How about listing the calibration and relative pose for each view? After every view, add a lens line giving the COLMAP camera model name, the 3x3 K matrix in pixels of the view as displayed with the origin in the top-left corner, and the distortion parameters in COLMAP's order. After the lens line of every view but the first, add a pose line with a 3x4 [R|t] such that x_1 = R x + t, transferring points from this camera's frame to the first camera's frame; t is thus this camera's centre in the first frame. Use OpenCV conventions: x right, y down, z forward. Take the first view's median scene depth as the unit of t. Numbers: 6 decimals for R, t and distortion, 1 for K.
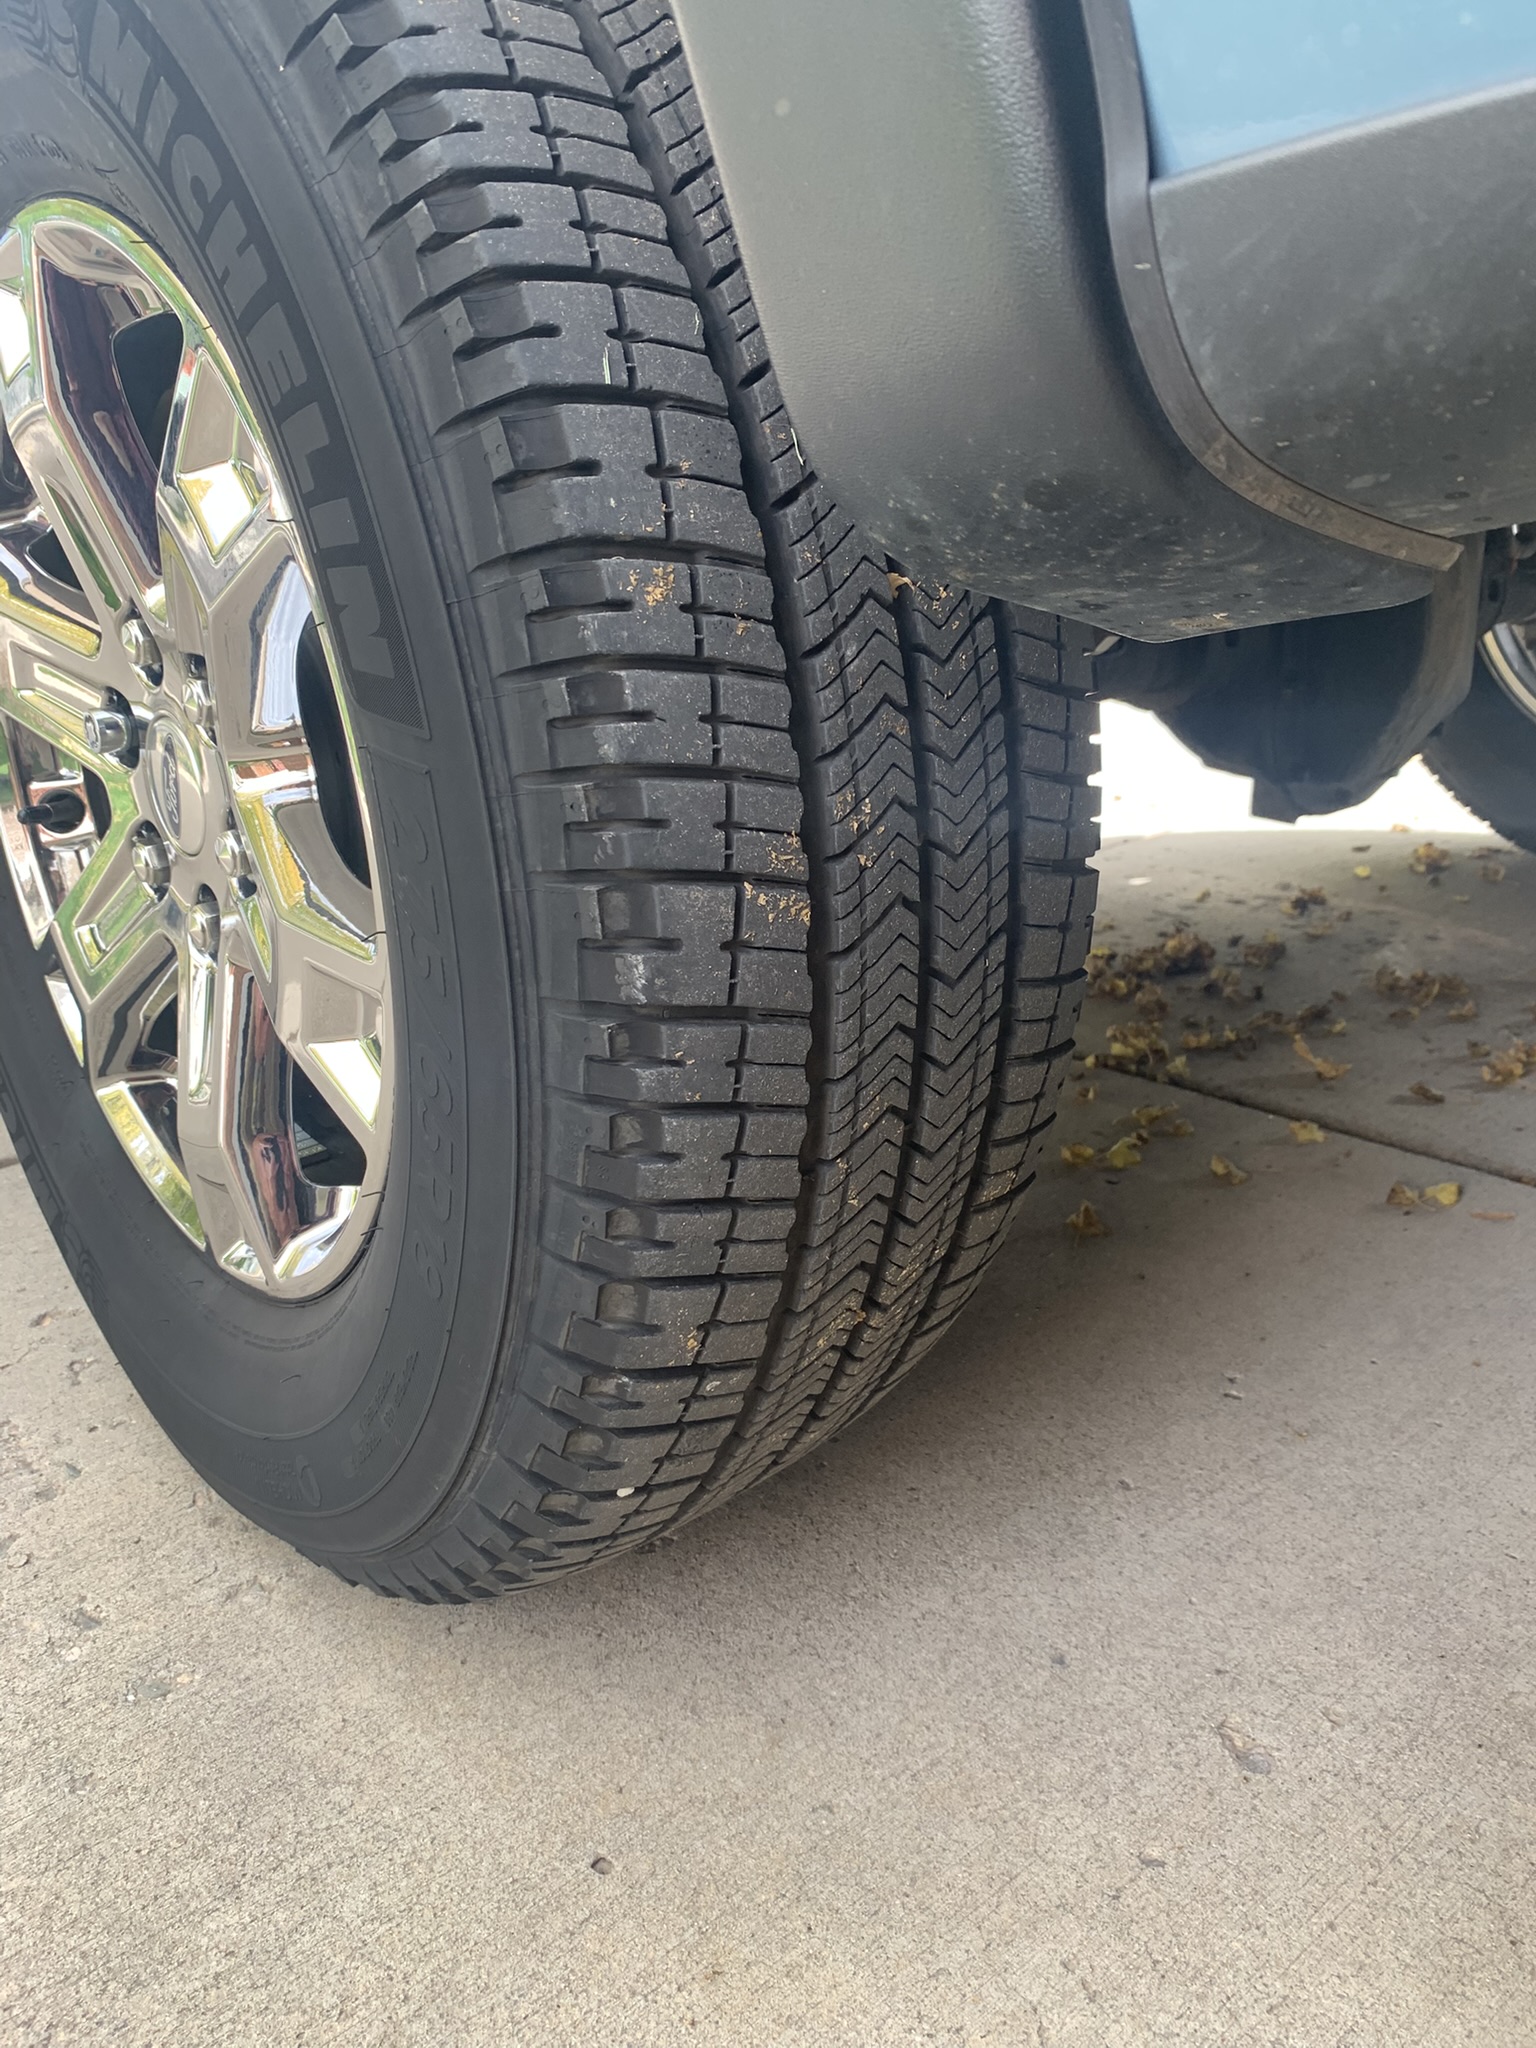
lens RADIAL K [[1583.1, 0, 769.7], [0, 1583.1, 1025.7], [0, 0, 1]] dist [-0.013519, 0.017291]
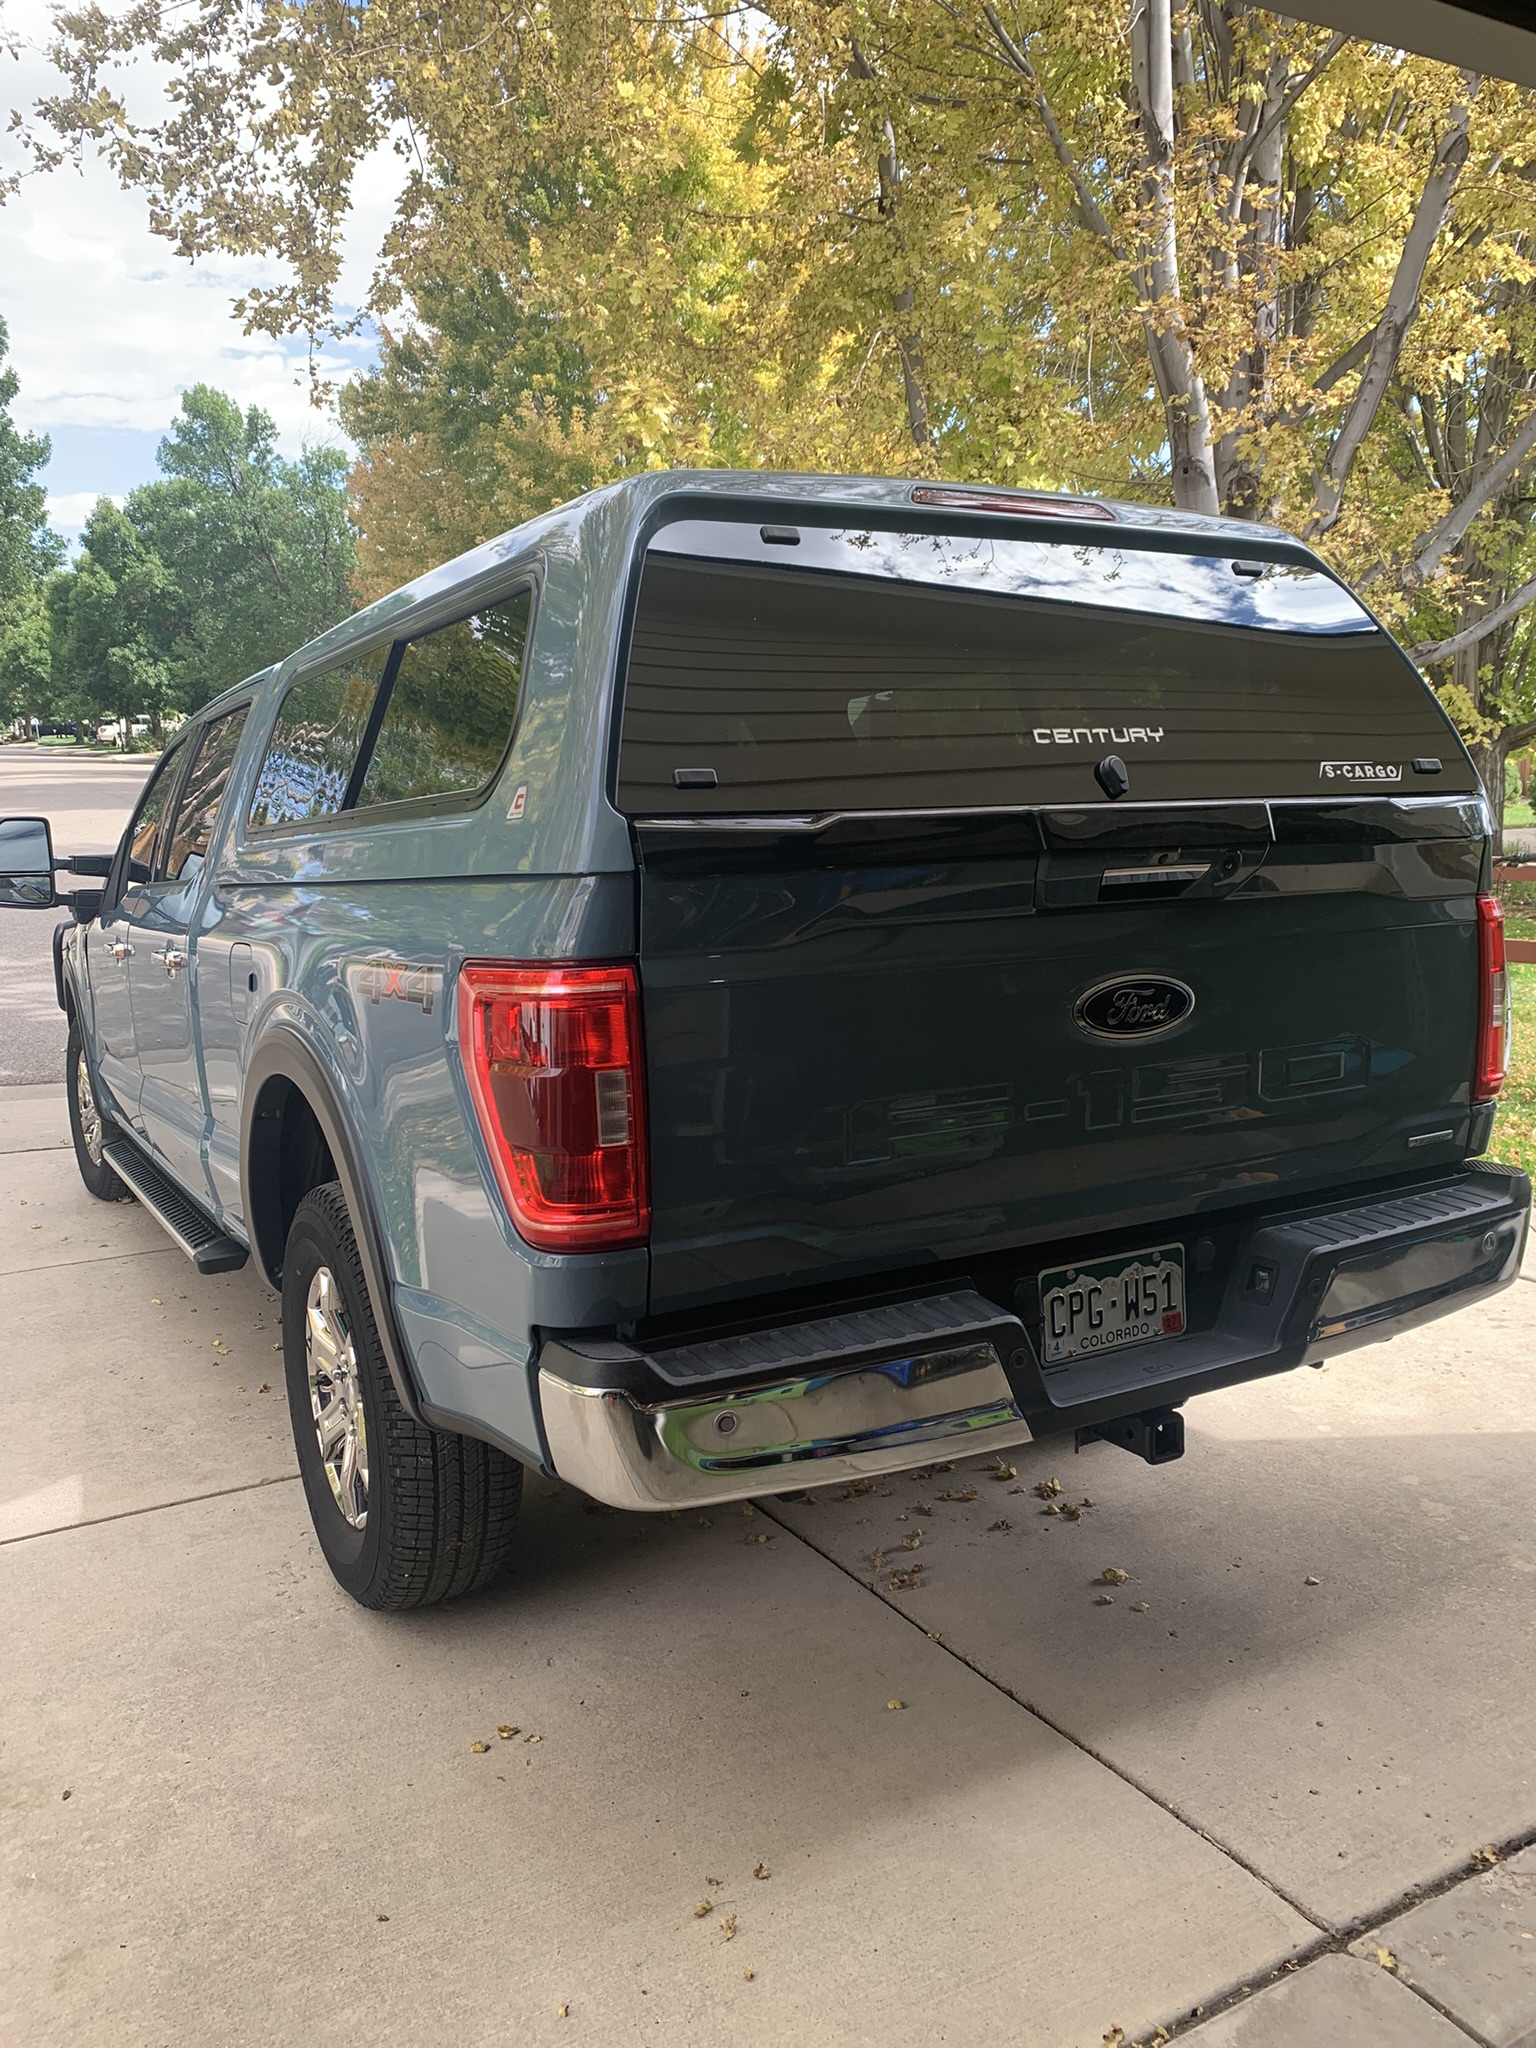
lens RADIAL K [[1583.1, 0, 767.4], [0, 1583.1, 1021.3], [0, 0, 1]] dist [-0.013519, 0.017291]
pose [[0.979586, 0.034952, -0.197963, 1.977700], [-0.072185, 0.980248, -0.184126, -0.579812], [0.187617, 0.194658, 0.962761, -3.941996]]
